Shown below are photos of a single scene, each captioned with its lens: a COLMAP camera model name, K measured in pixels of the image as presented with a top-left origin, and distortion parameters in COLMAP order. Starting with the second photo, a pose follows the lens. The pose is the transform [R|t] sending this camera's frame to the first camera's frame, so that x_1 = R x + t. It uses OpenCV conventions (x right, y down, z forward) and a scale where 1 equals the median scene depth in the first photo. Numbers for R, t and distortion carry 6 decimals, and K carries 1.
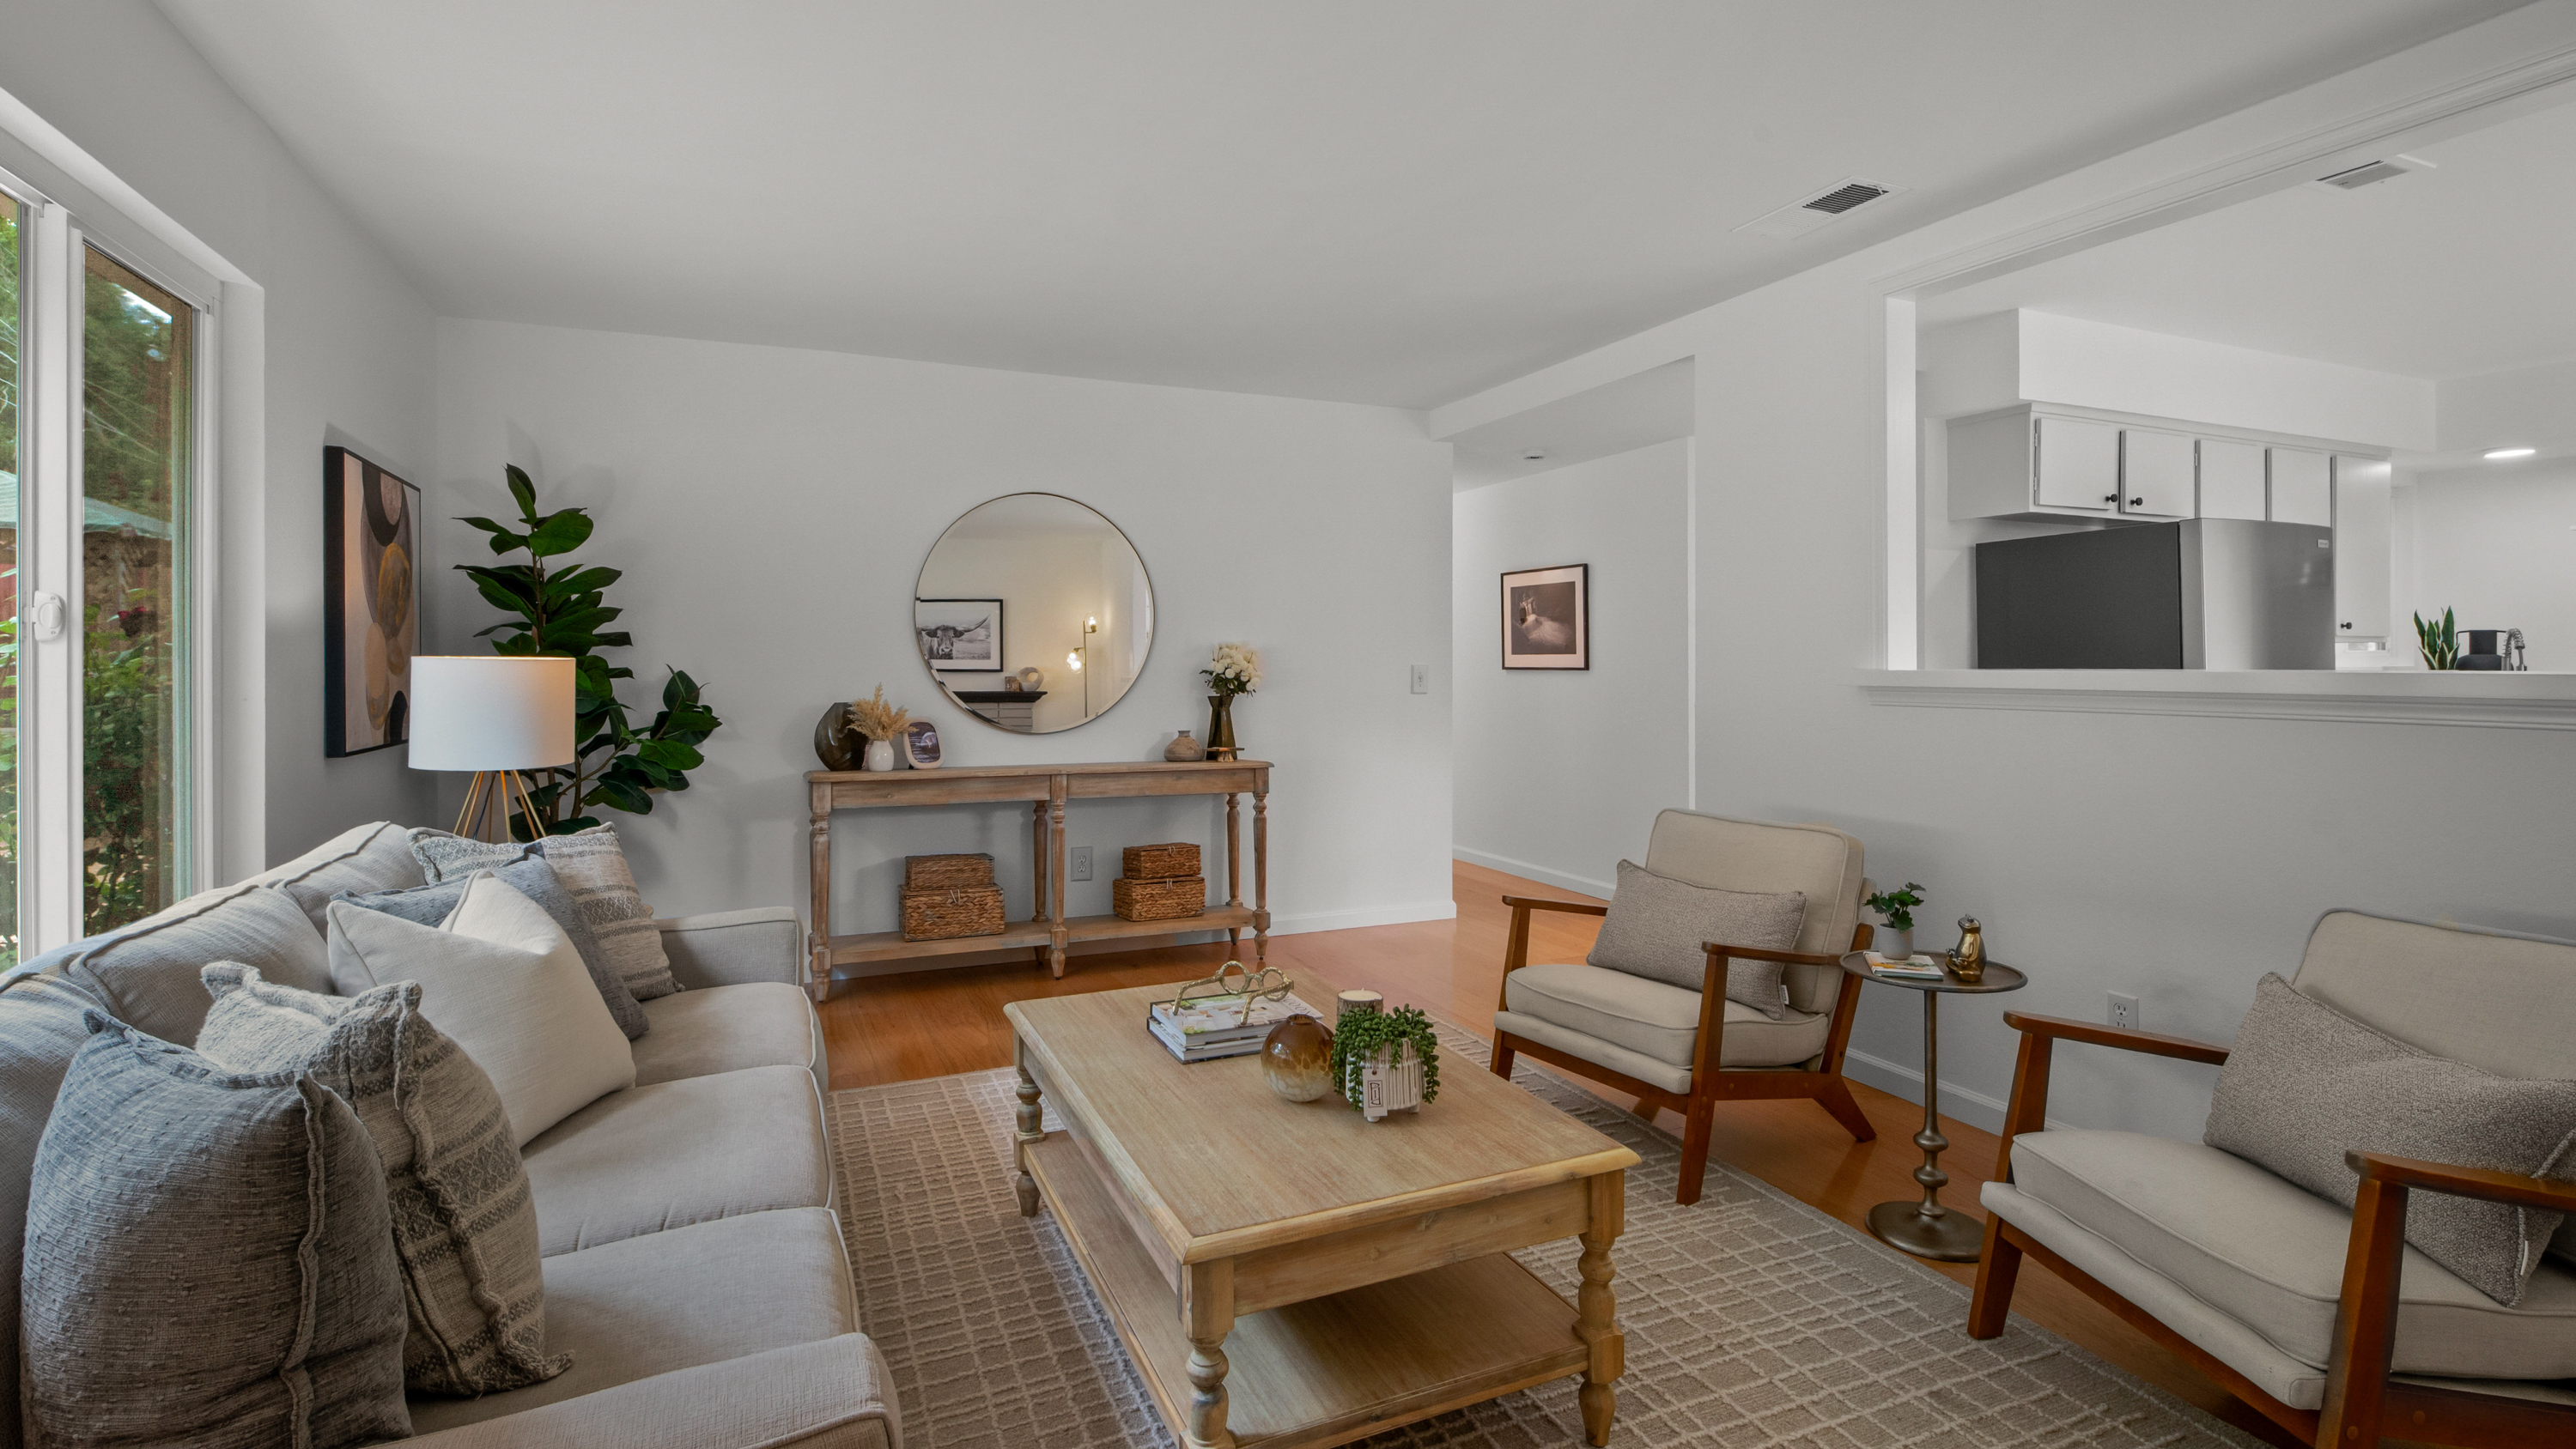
lens RADIAL K [[1182.3, 0, 1292.2], [0, 1182.3, 667.2], [0, 0, 1]] dist [0.011642, 0.000021]
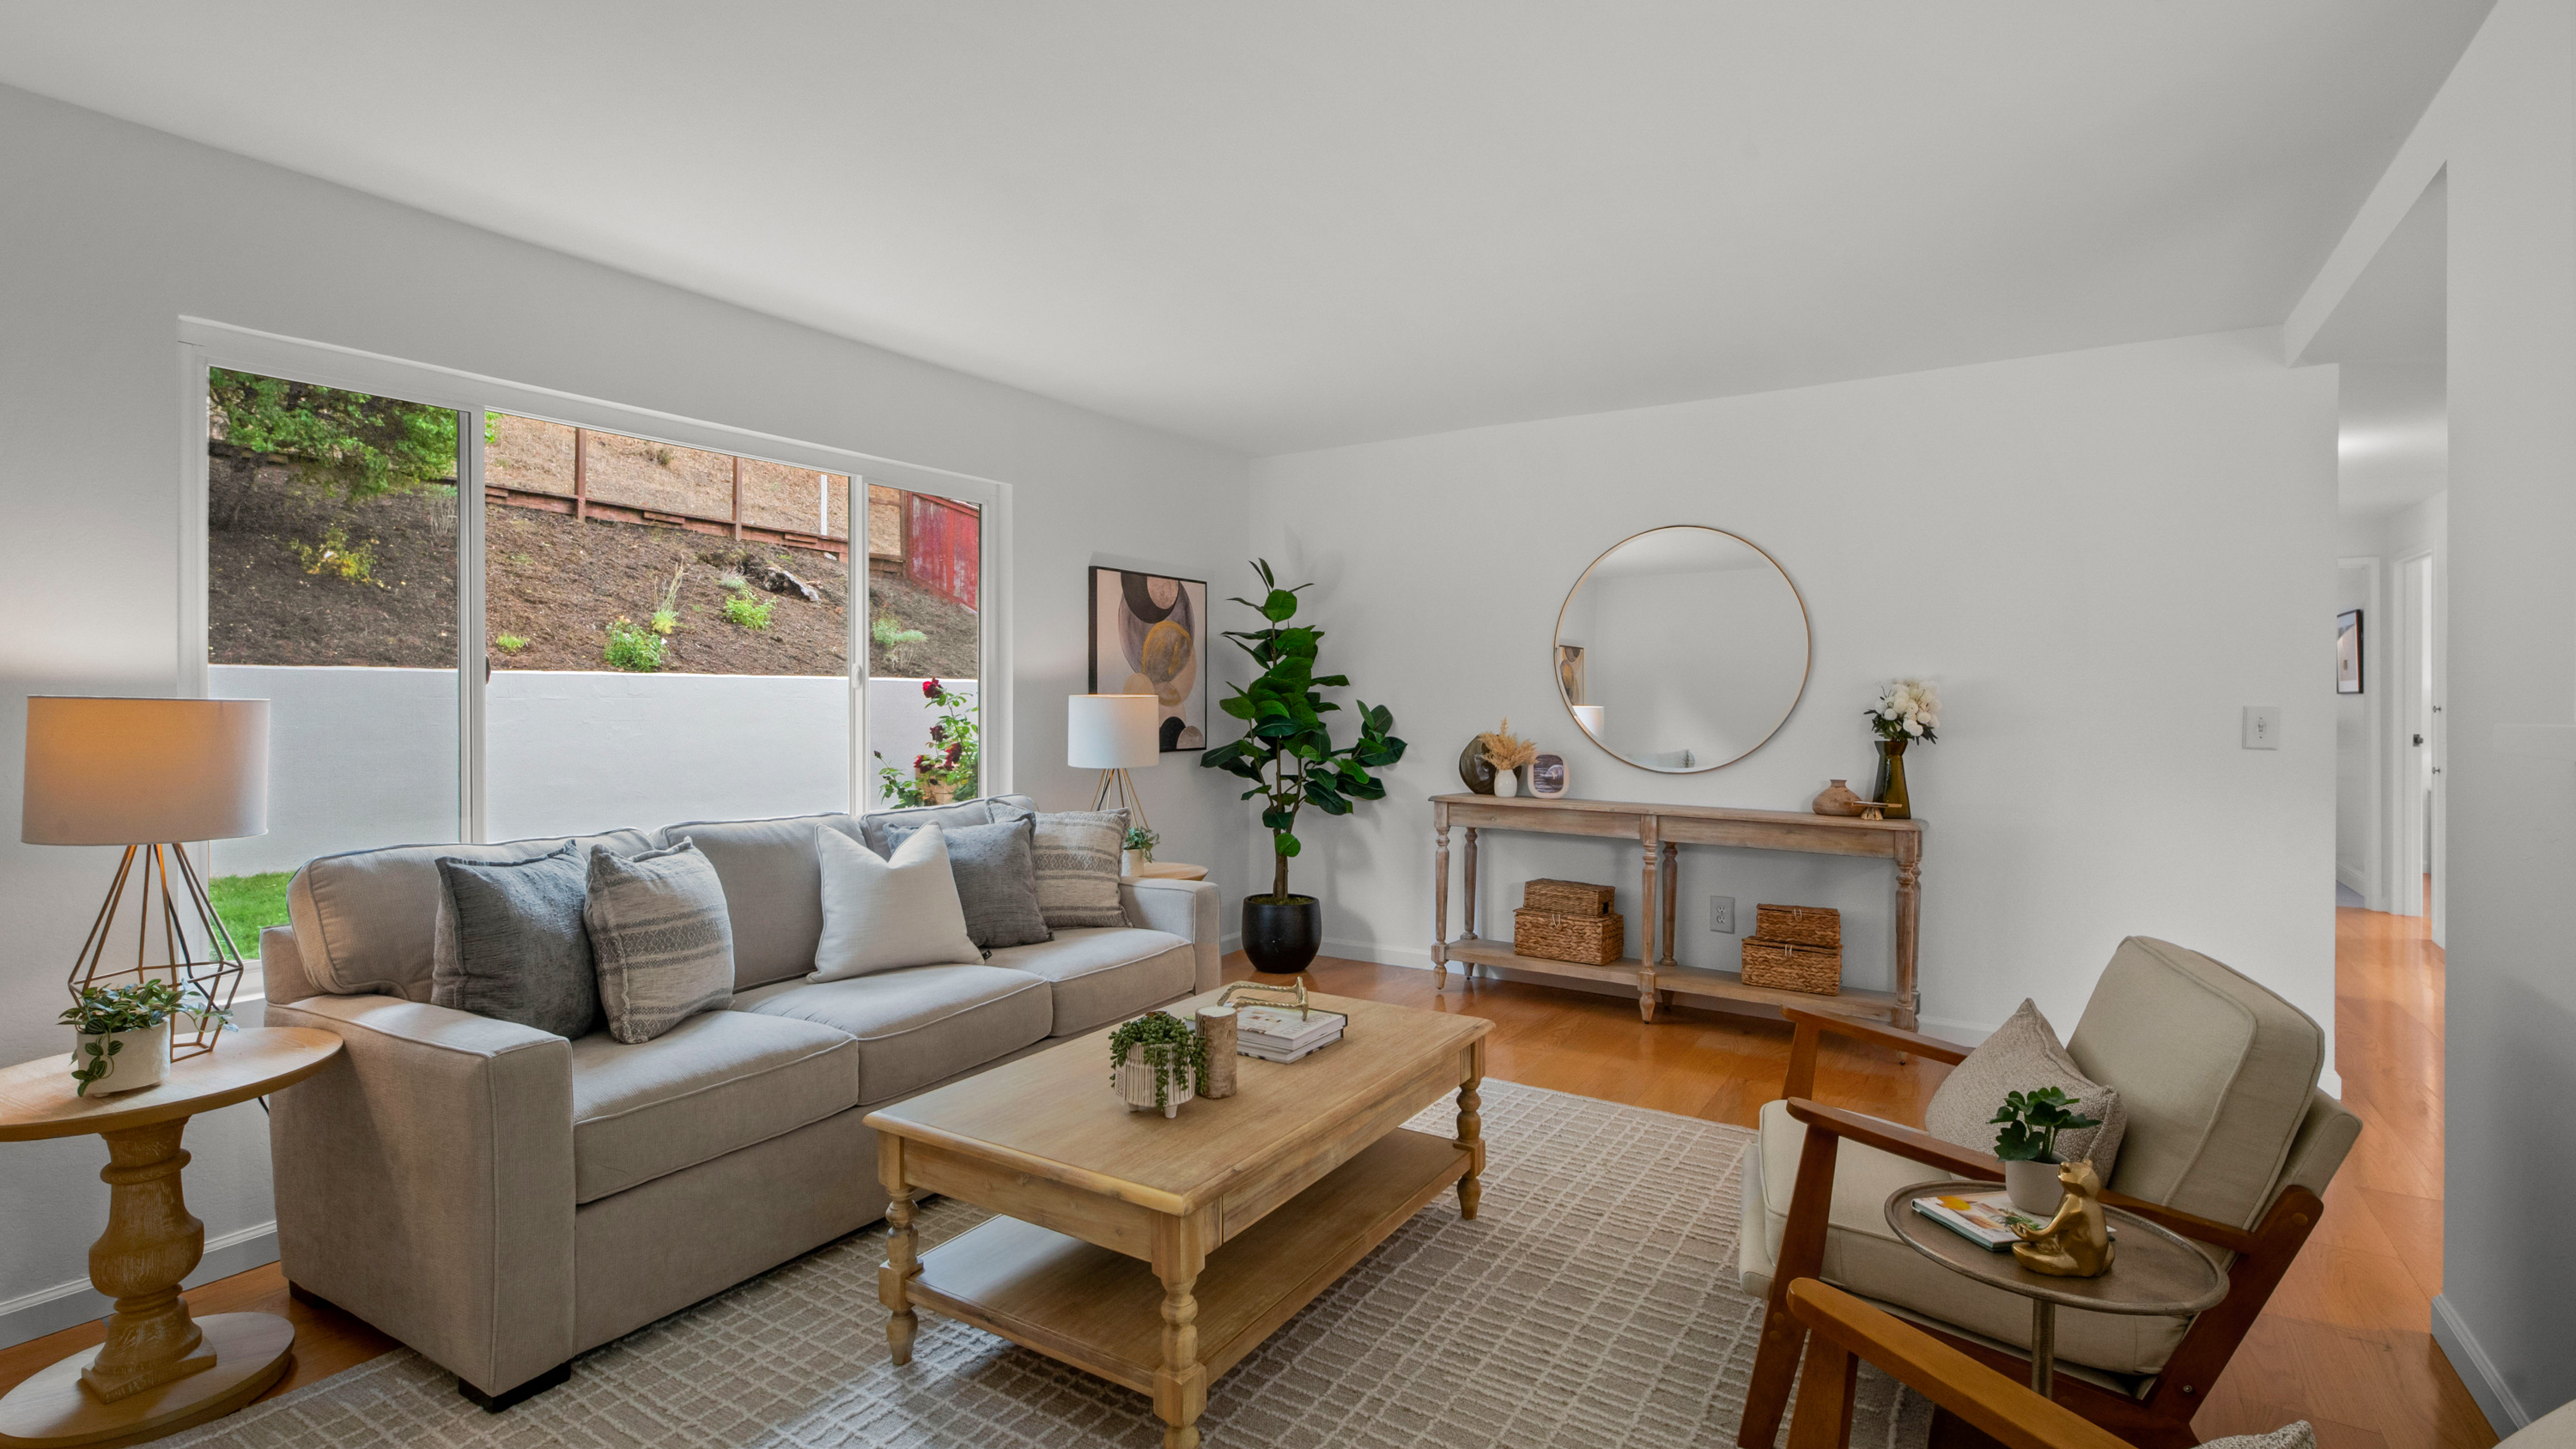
lens RADIAL K [[1182.3, 0, 1294.2], [0, 1182.3, 707.6], [0, 0, 1]] dist [0.011642, 0.000021]
pose [[0.565148, 0.010308, -0.824925, 0.447021], [-0.006947, 0.999946, 0.007736, -0.003773], [0.824961, 0.001358, 0.565189, 0.203408]]
